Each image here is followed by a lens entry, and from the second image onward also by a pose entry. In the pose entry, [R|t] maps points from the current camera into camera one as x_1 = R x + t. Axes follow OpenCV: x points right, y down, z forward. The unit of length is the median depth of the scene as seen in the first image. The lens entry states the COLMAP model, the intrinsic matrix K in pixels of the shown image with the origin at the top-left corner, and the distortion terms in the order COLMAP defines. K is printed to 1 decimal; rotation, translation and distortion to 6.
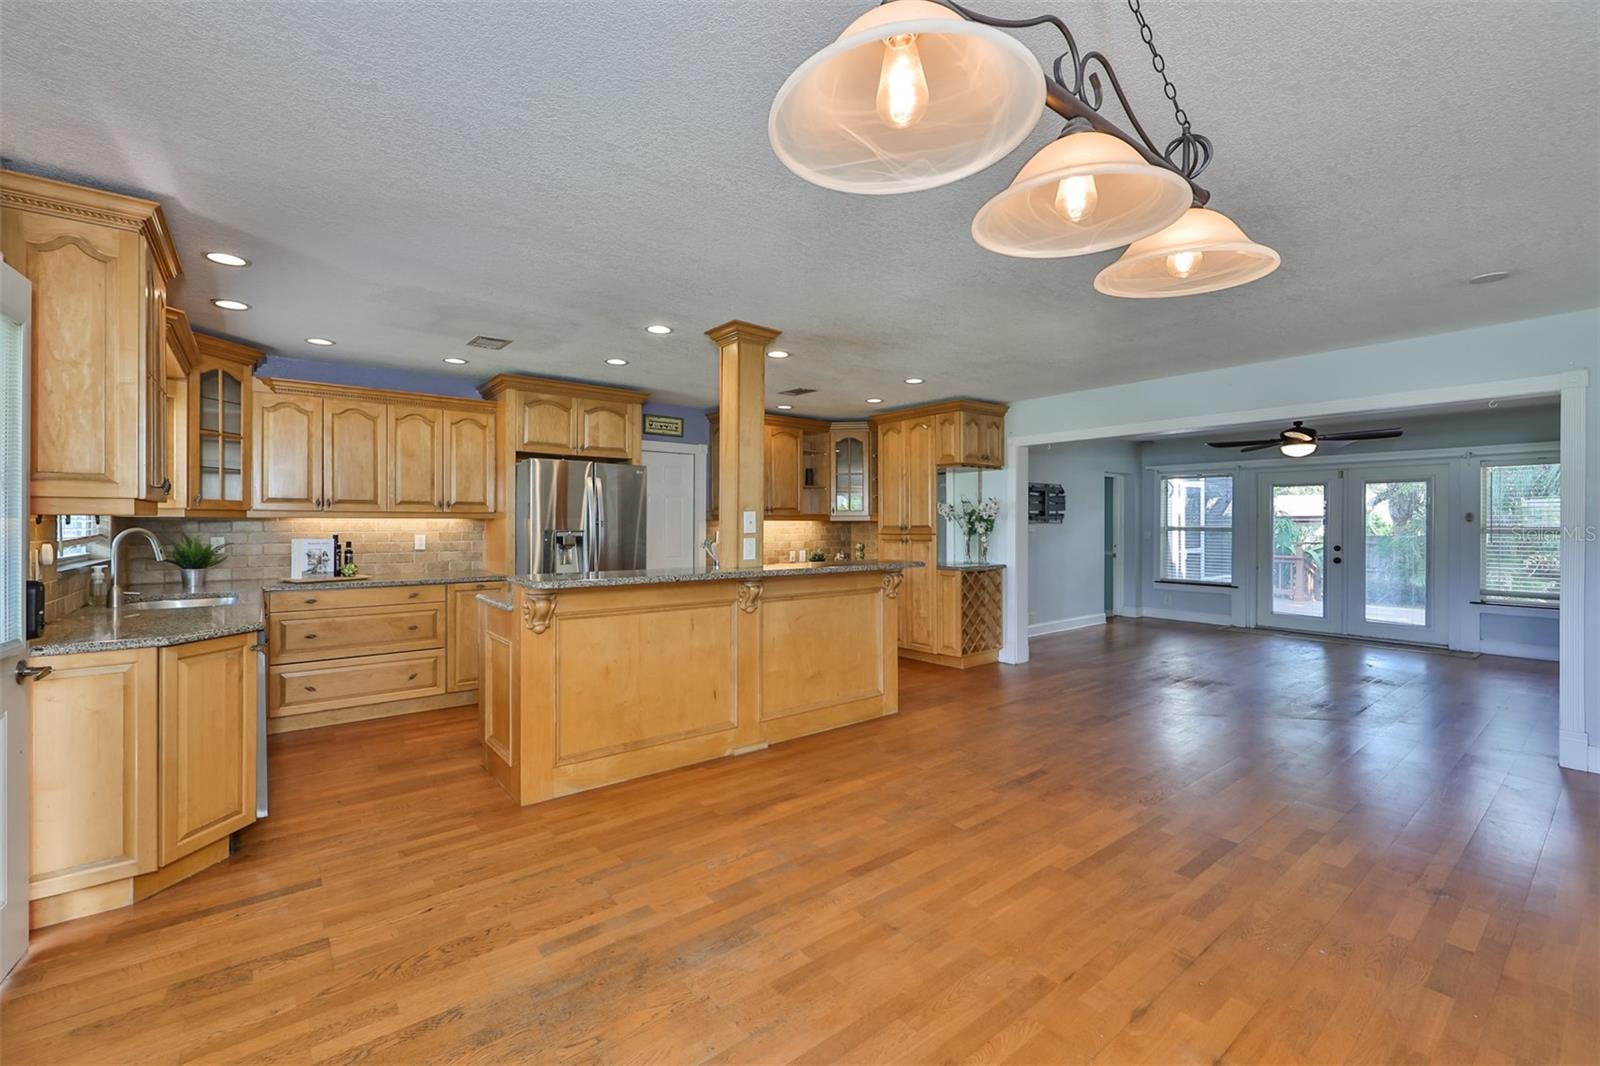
lens RADIAL K [[685.6, 0, 807.1], [0, 685.6, 517.0], [0, 0, 1]] dist [0.003112, 0.000153]
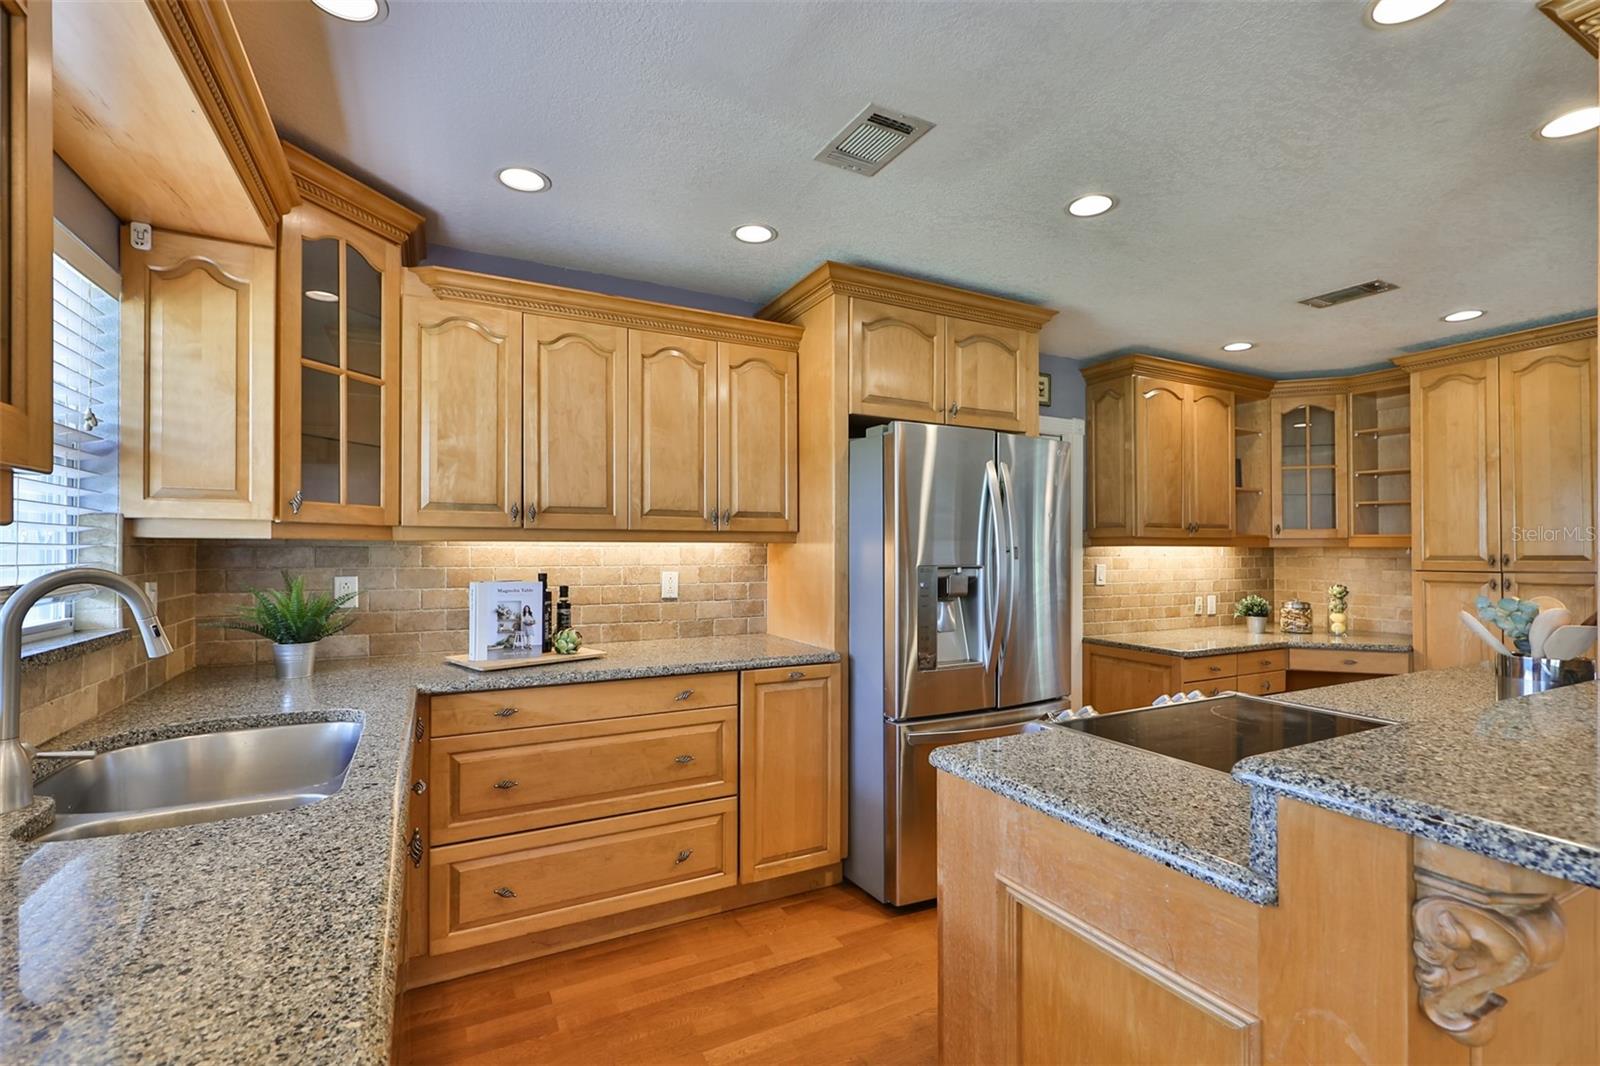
lens RADIAL K [[685.6, 0, 794.3], [0, 685.6, 543.8], [0, 0, 1]] dist [0.003112, 0.000153]
pose [[0.981284, -0.000959, -0.192565, -0.381413], [0.001061, 0.999999, 0.000427, 0.003156], [0.192564, -0.000623, 0.981284, 0.501082]]
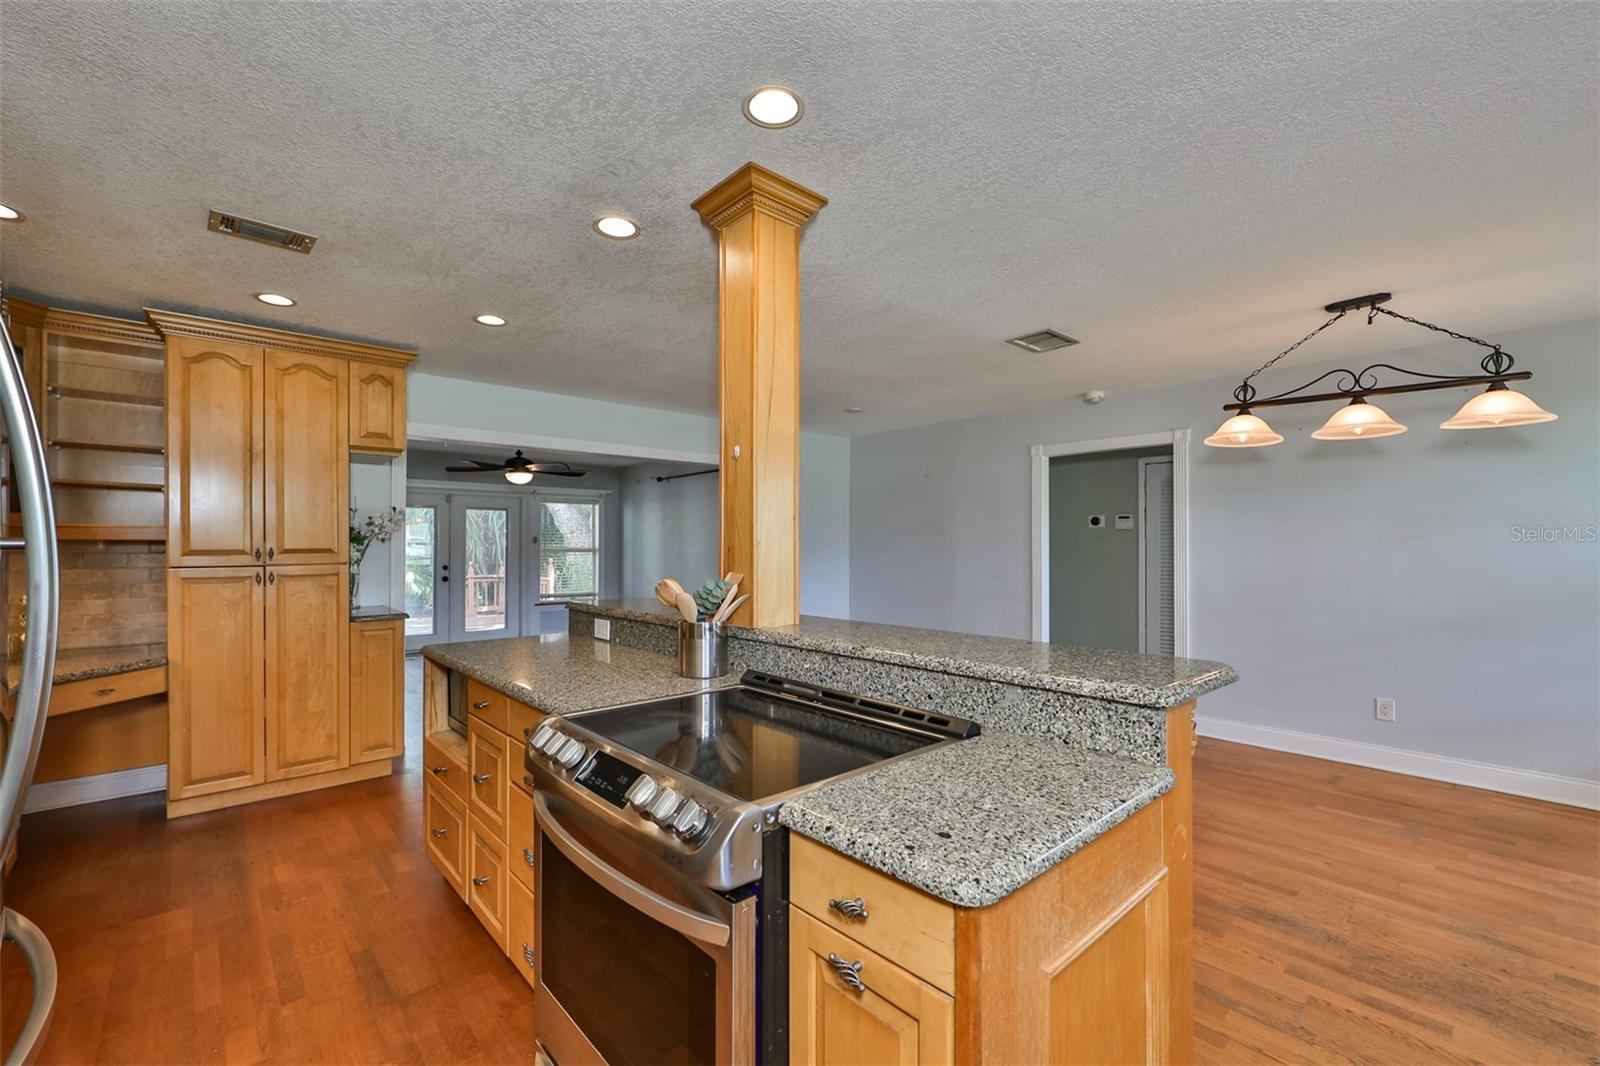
lens RADIAL K [[685.6, 0, 790.9], [0, 685.6, 534.5], [0, 0, 1]] dist [0.003112, 0.000153]
pose [[-0.057234, 0.013838, 0.998265, -0.538716], [-0.009631, 0.999850, -0.014412, 0.006215], [-0.998314, -0.010439, -0.057092, 0.832470]]
